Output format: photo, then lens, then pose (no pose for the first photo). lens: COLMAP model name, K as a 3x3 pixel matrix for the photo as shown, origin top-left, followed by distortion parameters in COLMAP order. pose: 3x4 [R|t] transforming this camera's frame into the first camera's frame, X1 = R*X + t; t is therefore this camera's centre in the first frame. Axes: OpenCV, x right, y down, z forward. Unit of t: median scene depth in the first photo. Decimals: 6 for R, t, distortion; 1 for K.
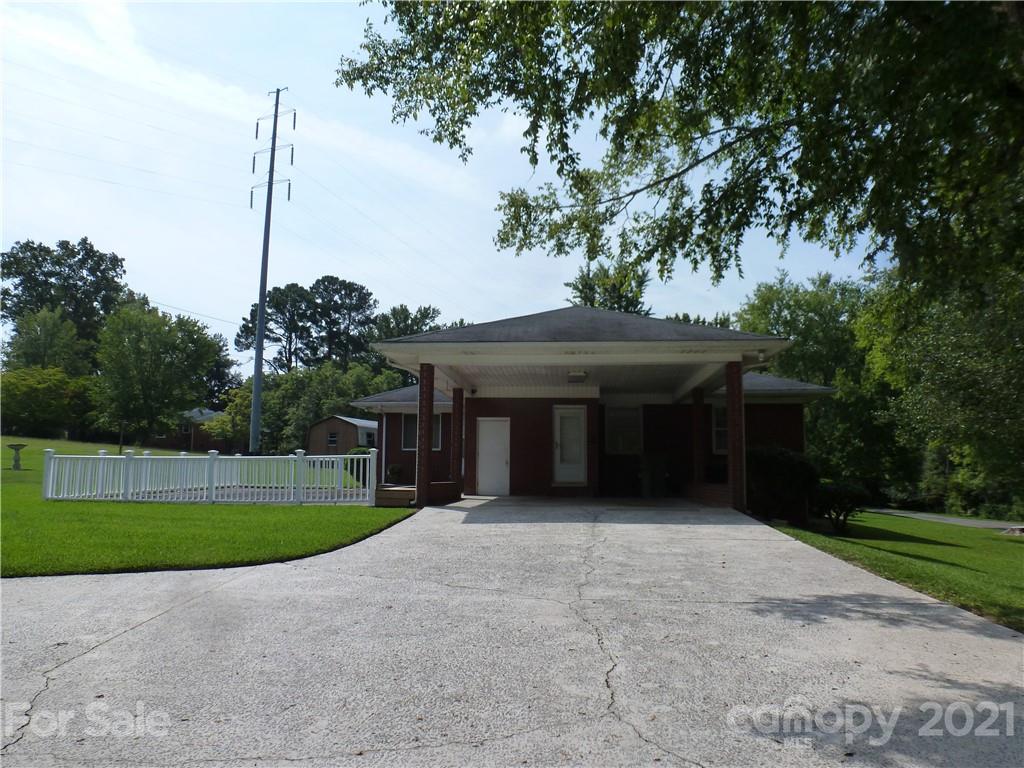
lens RADIAL K [[726.9, 0, 516.7], [0, 726.9, 380.9], [0, 0, 1]] dist [-0.048976, 0.001996]
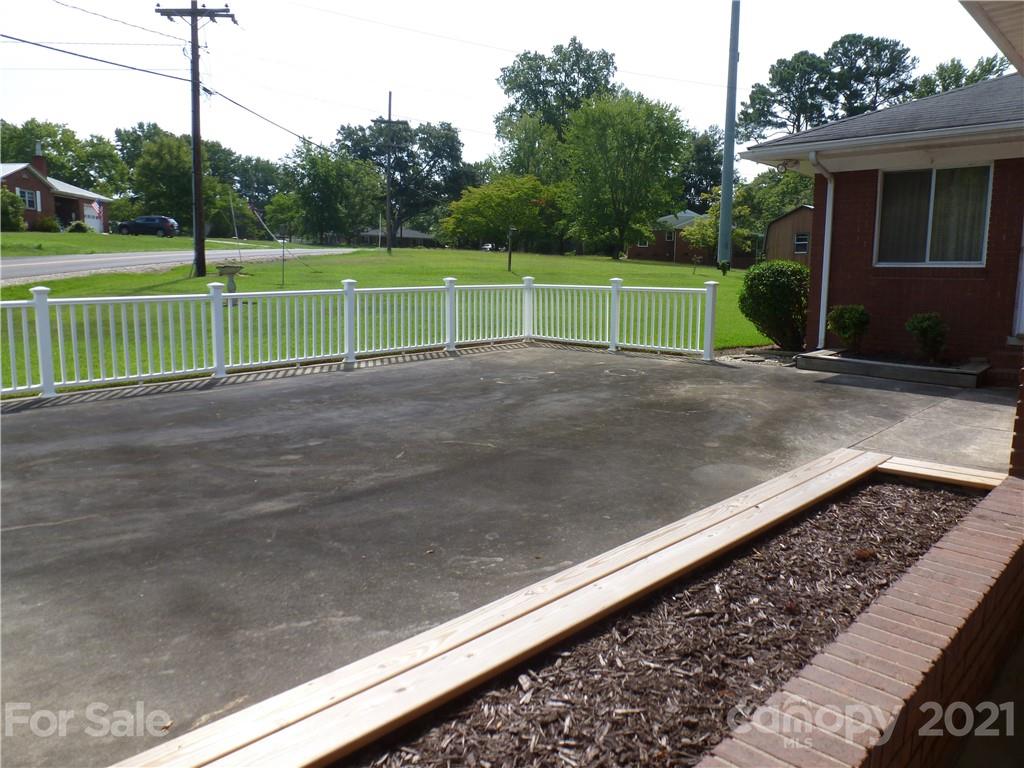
lens RADIAL K [[726.9, 0, 516.7], [0, 726.9, 380.9], [0, 0, 1]] dist [-0.048976, 0.001996]
pose [[0.765948, 0.093129, -0.636122, -0.012662], [0.077205, 0.968968, 0.234820, 0.011758], [0.638250, -0.228972, 0.734989, 0.137542]]
